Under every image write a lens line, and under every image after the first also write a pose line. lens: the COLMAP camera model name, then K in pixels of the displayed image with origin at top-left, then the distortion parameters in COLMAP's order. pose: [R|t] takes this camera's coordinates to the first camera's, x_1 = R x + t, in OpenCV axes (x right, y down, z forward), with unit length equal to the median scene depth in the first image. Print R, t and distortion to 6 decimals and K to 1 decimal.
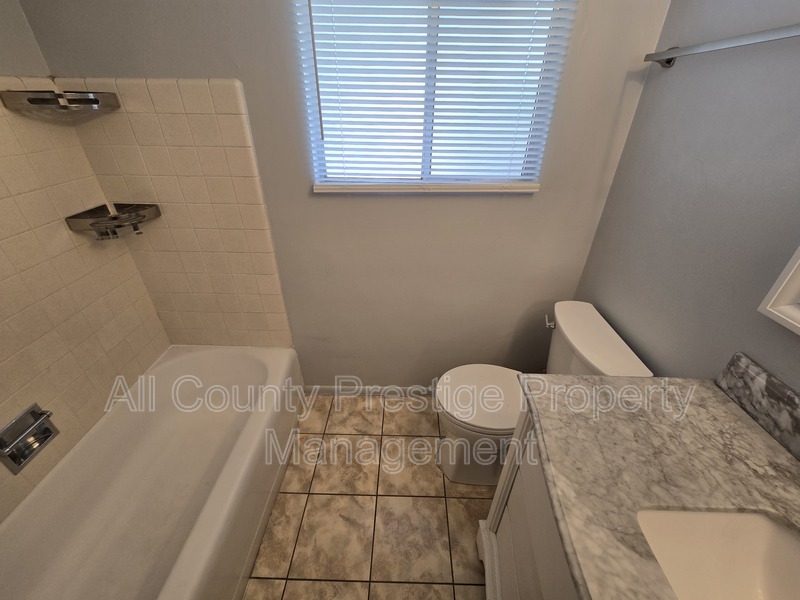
lens RADIAL K [[327.6, 0, 400.5], [0, 327.6, 301.3], [0, 0, 1]] dist [-0.003714, 0.001132]
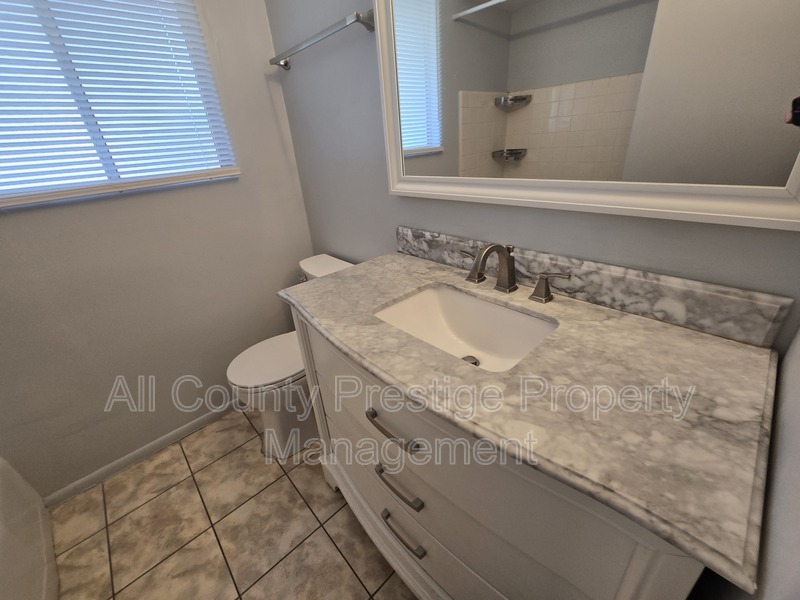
lens RADIAL K [[327.6, 0, 401.0], [0, 327.6, 297.0], [0, 0, 1]] dist [-0.003714, 0.001132]
pose [[0.712392, -0.355103, 0.605310, -0.035593], [0.425258, 0.904569, 0.030175, 0.335123], [-0.558260, 0.235916, 0.795418, -0.160599]]
